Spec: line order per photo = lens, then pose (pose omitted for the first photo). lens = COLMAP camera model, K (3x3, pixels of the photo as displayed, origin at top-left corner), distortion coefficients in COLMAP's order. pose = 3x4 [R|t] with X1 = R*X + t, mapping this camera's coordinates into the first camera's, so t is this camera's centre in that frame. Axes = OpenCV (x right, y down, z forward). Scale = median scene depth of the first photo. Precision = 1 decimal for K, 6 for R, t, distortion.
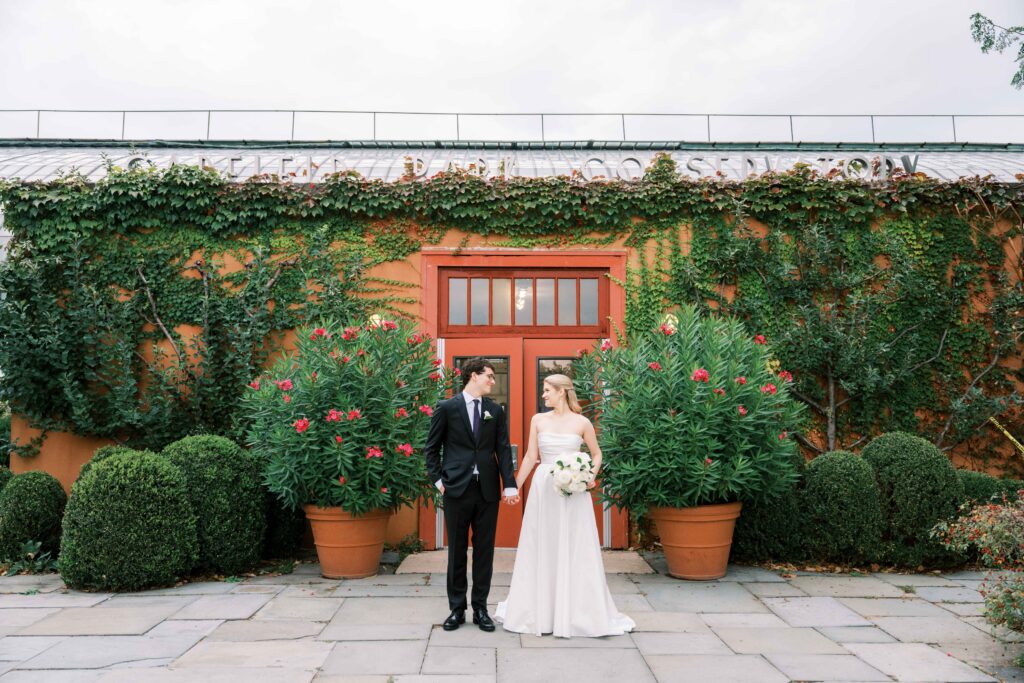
lens RADIAL K [[926.6, 0, 512.0], [0, 926.6, 341.5], [0, 0, 1]] dist [0.002571, -0.003536]
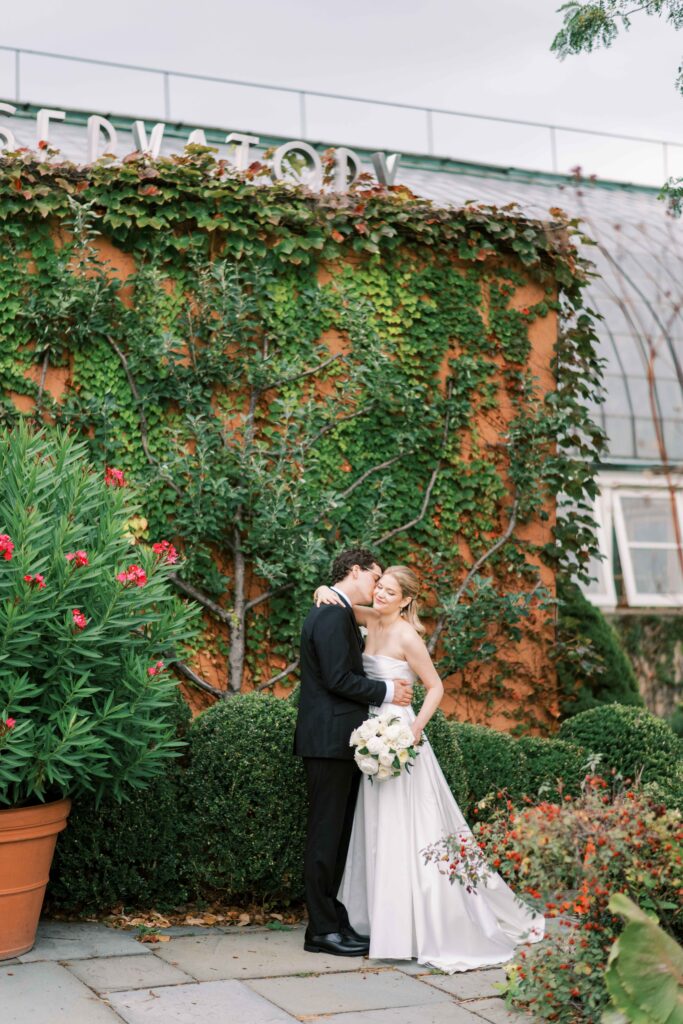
lens RADIAL K [[1664.5, 0, 341.5], [0, 1664.5, 512.0], [0, 0, 1]] dist [-0.000300, -0.065523]
pose [[0.915758, 0.027977, 0.400755, 0.014477], [-0.036092, 0.999268, 0.012713, 0.000881], [-0.400105, -0.026106, 0.916097, 0.101357]]
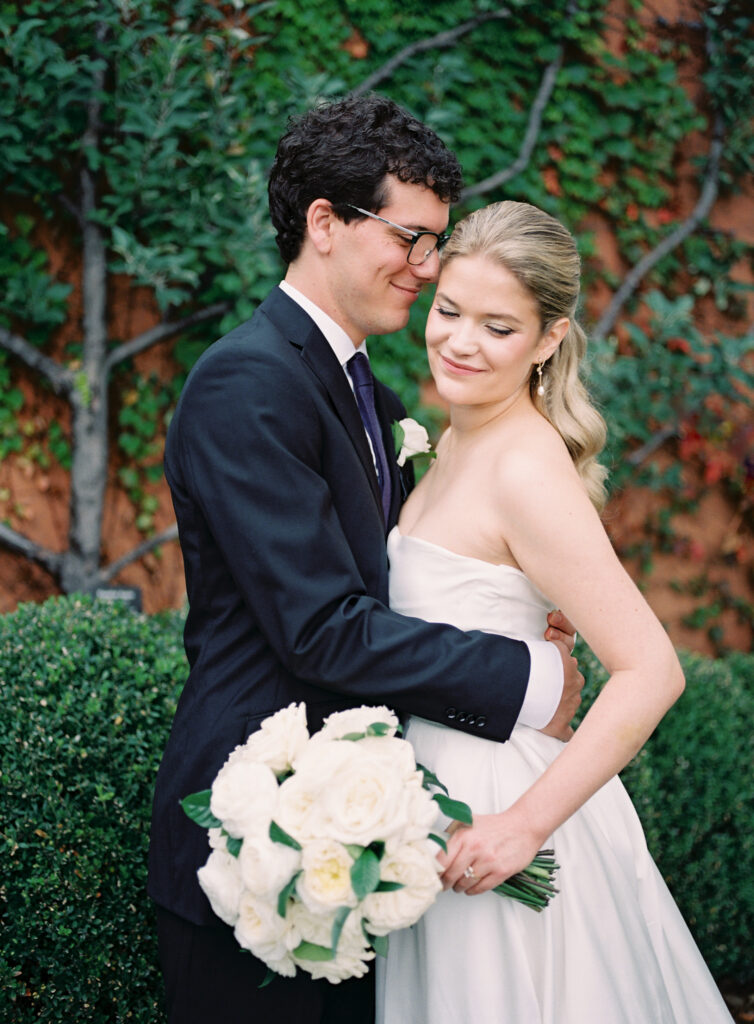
lens RADIAL K [[1479.2, 0, 393.0], [0, 1479.2, 512.7], [0, 0, 1]] dist [-0.050921, 0.027226]
pose [[0.909198, -0.020881, 0.415841, 0.258502], [-0.053697, 0.984521, 0.166840, 0.042660], [-0.412888, -0.174020, 0.894003, 0.636694]]
